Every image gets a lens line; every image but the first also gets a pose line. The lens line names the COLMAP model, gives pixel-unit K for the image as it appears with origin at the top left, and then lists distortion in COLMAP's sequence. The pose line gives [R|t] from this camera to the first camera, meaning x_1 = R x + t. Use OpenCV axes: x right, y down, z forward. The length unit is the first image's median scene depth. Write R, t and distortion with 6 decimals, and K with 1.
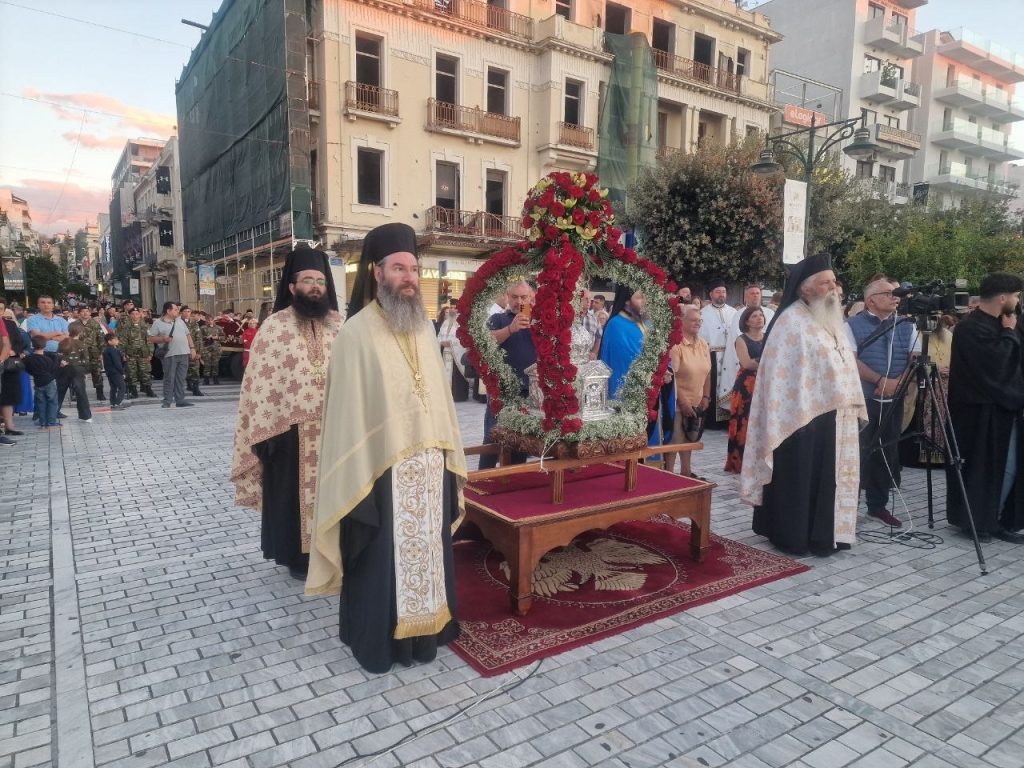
lens RADIAL K [[676.7, 0, 509.8], [0, 676.7, 393.1], [0, 0, 1]] dist [0.039226, -0.031700]
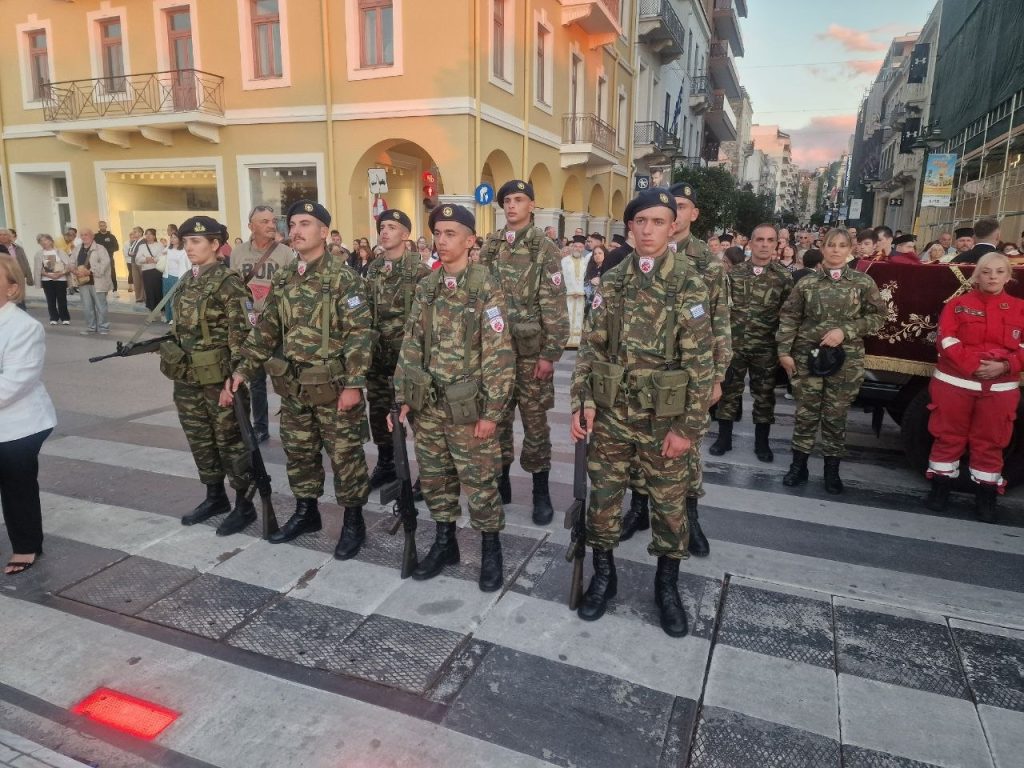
lens RADIAL K [[676.7, 0, 513.4], [0, 676.7, 382.5], [0, 0, 1]] dist [0.039226, -0.031700]
pose [[0.551321, 0.162450, -0.818325, -0.067015], [-0.093836, 0.986710, 0.132657, -0.019667], [0.828999, 0.003652, 0.559238, 0.176221]]
